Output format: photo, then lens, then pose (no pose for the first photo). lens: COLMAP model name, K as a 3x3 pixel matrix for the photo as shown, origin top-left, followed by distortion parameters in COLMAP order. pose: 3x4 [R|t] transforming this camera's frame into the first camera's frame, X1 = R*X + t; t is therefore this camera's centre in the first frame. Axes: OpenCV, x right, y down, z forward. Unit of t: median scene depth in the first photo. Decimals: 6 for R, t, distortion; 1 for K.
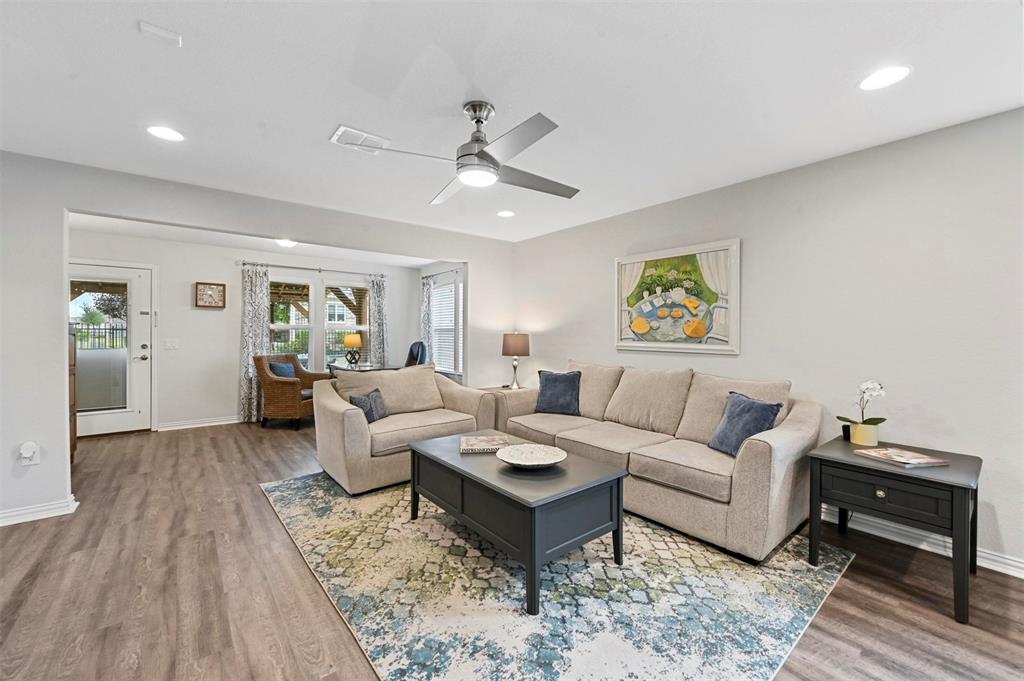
lens RADIAL K [[411.0, 0, 512.5], [0, 411.0, 335.4], [0, 0, 1]] dist [-0.002595, 0.000040]
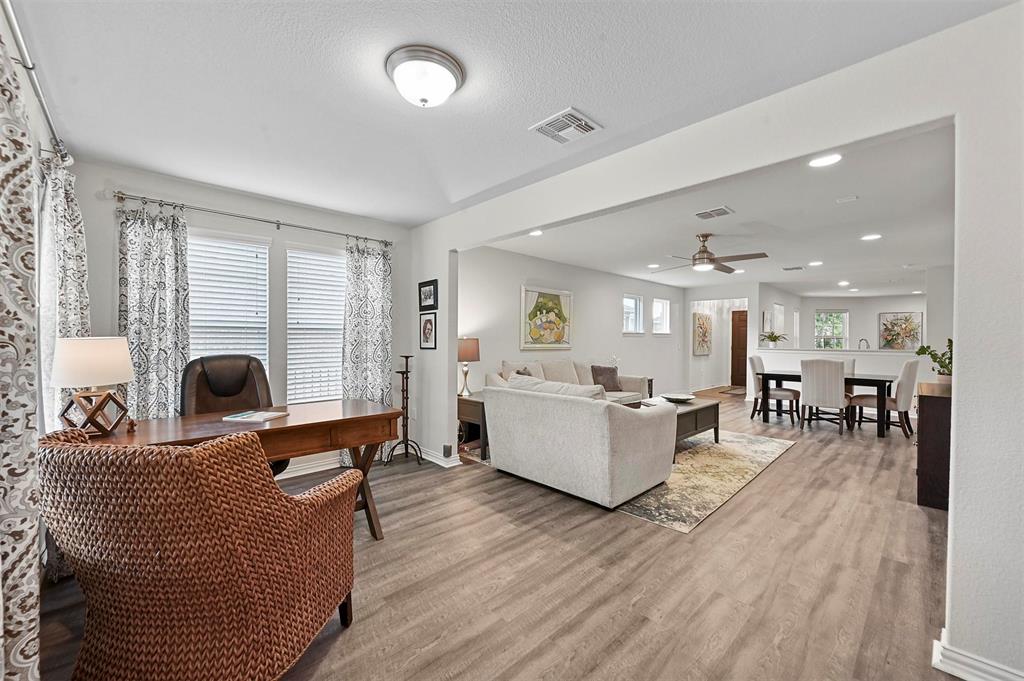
lens RADIAL K [[402.8, 0, 508.1], [0, 402.8, 339.2], [0, 0, 1]] dist [-0.000766, -0.000081]
pose [[-0.076891, -0.002603, 0.997036, -1.218239], [-0.001240, 0.999996, 0.002516, -0.005825], [-0.997039, -0.001043, -0.076894, 1.259916]]
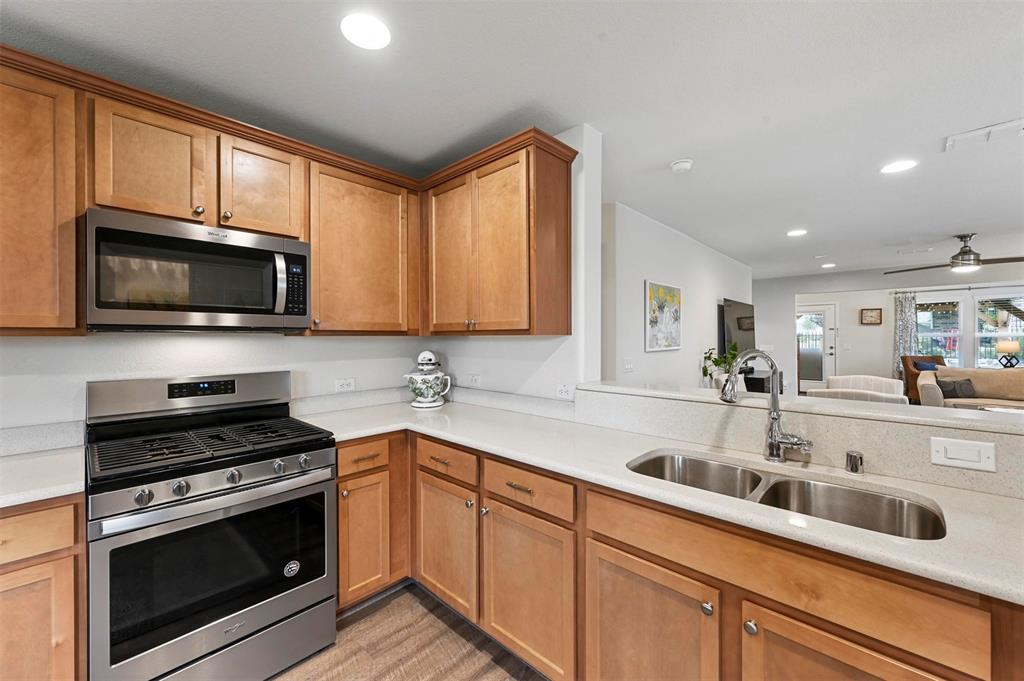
lens RADIAL K [[402.8, 0, 508.1], [0, 402.8, 339.2], [0, 0, 1]] dist [-0.000766, -0.000081]
pose [[0.127373, 0.002930, -0.991851, 0.939931], [-0.001340, 0.999995, 0.002782, -0.017216], [0.991854, 0.000975, 0.127377, -0.885103]]
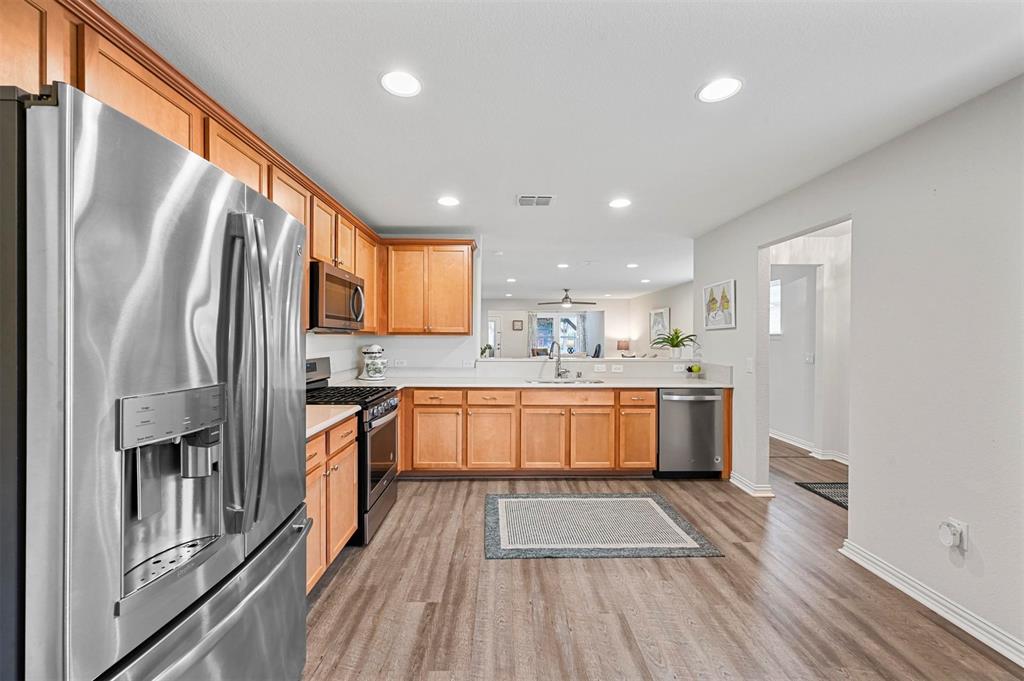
lens RADIAL K [[402.8, 0, 508.1], [0, 402.8, 339.2], [0, 0, 1]] dist [-0.000766, -0.000081]
pose [[0.787700, 0.004376, -0.616043, 1.182503], [-0.005485, 0.999985, 0.000090, -0.011025], [0.616034, 0.003308, 0.787712, -1.574904]]
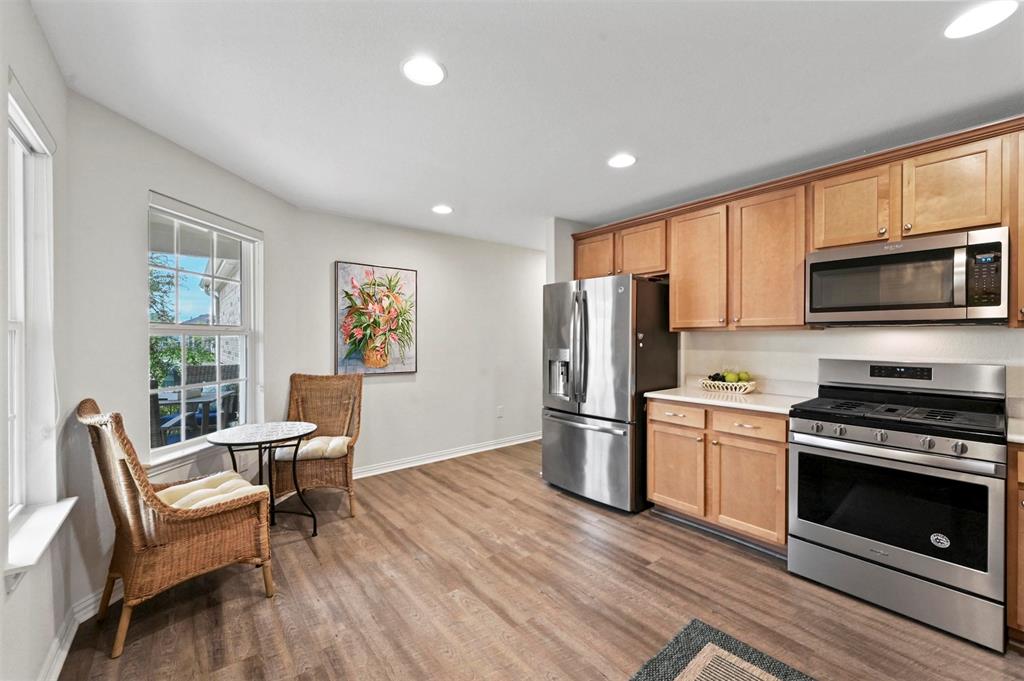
lens RADIAL K [[402.8, 0, 508.1], [0, 402.8, 339.2], [0, 0, 1]] dist [-0.000766, -0.000081]
pose [[-0.999994, -0.002695, -0.001962, 0.988959], [-0.002712, 0.999960, 0.008550, -0.007264], [0.001939, 0.008555, -0.999962, -0.588689]]
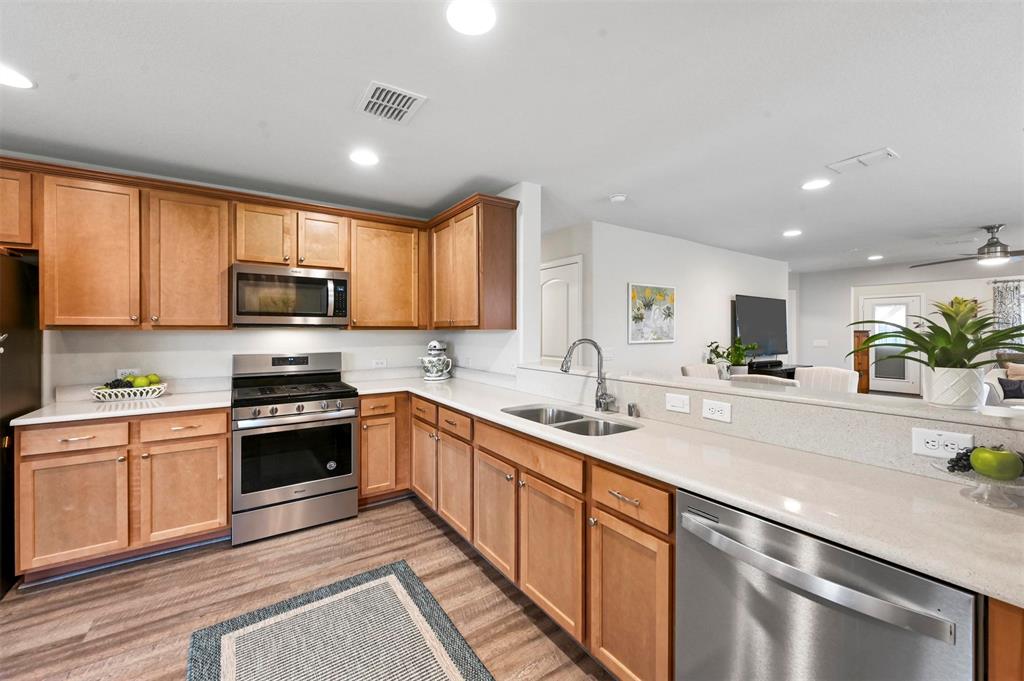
lens RADIAL K [[406.0, 0, 508.5], [0, 406.0, 332.6], [0, 0, 1]] dist [-0.000603, -0.000014]
pose [[-0.089187, 0.002017, -0.996013, 1.200667], [-0.004143, 0.999989, 0.002396, -0.017494], [0.996006, 0.004340, -0.089177, -0.667457]]
